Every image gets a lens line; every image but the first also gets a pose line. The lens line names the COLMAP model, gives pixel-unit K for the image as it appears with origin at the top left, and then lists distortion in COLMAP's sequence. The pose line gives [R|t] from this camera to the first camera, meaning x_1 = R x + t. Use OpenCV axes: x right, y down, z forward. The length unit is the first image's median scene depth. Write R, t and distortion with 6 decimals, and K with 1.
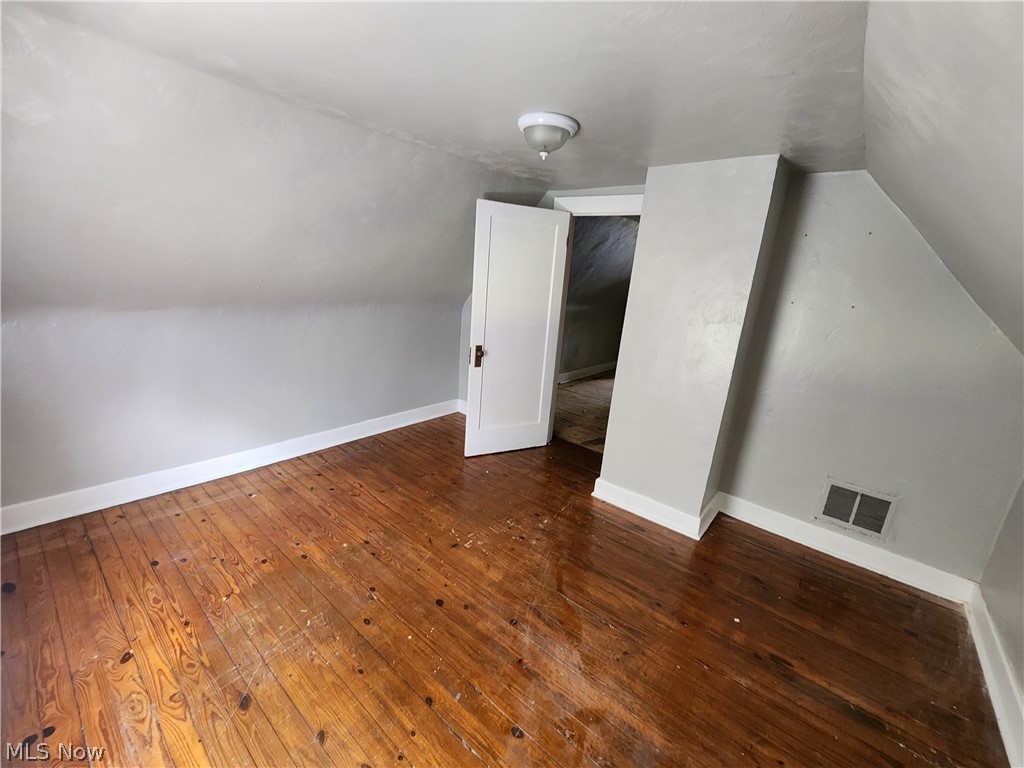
lens RADIAL K [[420.3, 0, 512.1], [0, 420.3, 386.3], [0, 0, 1]] dist [0.000969, -0.000375]
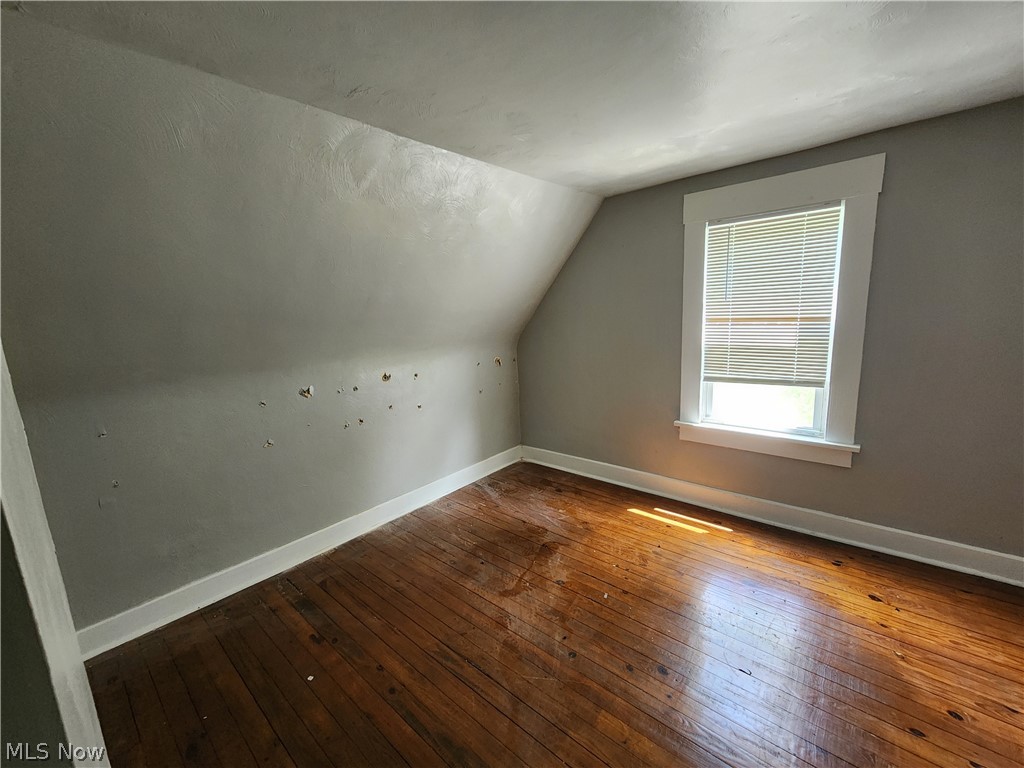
lens RADIAL K [[420.3, 0, 514.6], [0, 420.3, 382.2], [0, 0, 1]] dist [0.000969, -0.000375]
pose [[-0.999261, -0.034642, 0.016667, 0.133706], [-0.024067, 0.901808, 0.431466, -0.374189], [-0.029977, 0.430746, -0.901975, 1.551566]]
